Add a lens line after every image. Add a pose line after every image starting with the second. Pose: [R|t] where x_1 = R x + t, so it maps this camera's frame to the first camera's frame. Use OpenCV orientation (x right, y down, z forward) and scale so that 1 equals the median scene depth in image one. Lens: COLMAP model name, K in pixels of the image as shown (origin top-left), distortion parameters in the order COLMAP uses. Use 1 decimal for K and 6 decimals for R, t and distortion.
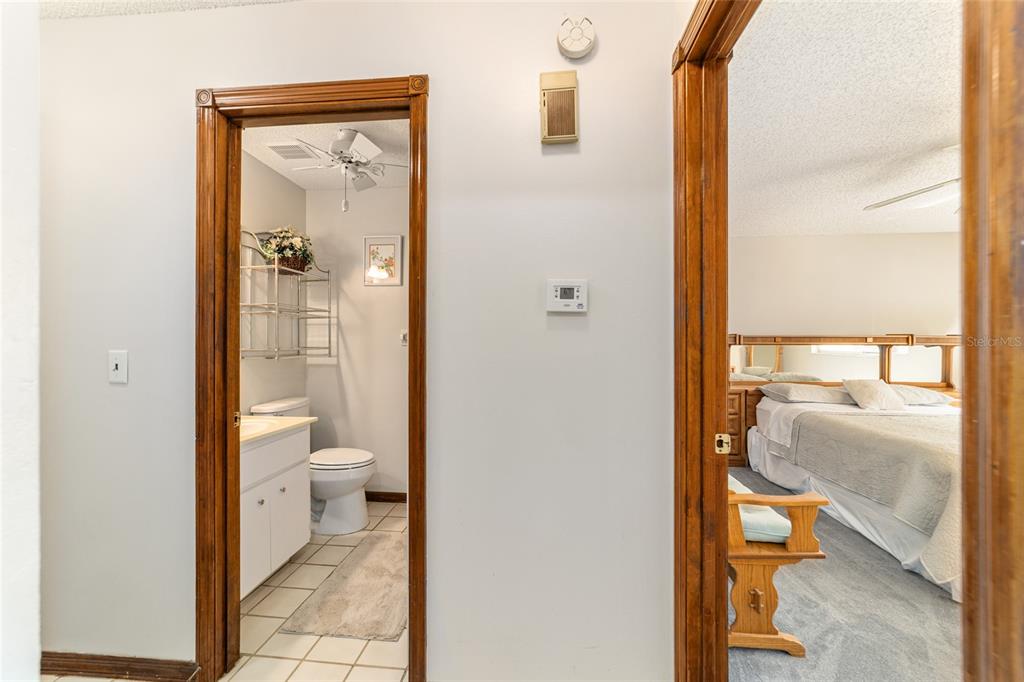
lens RADIAL K [[389.5, 0, 505.2], [0, 389.5, 341.1], [0, 0, 1]] dist [-0.008792, 0.002848]
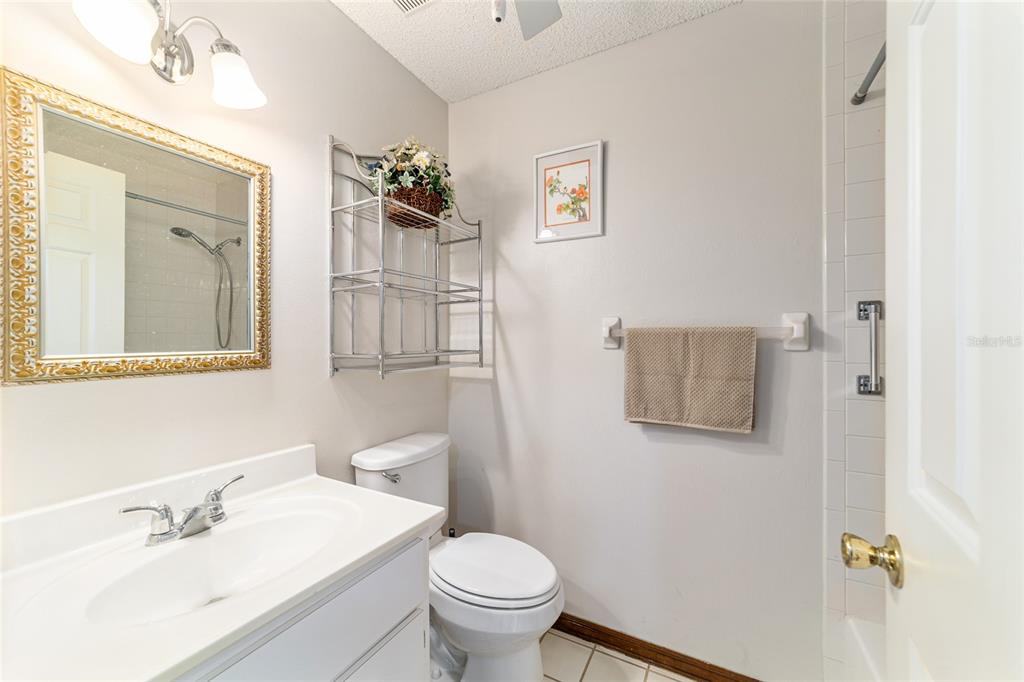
lens RADIAL K [[389.5, 0, 511.8], [0, 389.5, 342.8], [0, 0, 1]] dist [-0.008792, 0.002848]
pose [[0.924007, -0.001363, -0.382372, -0.179666], [0.001515, 0.999999, 0.000097, 0.003469], [0.382372, -0.000669, 0.924008, 0.465984]]
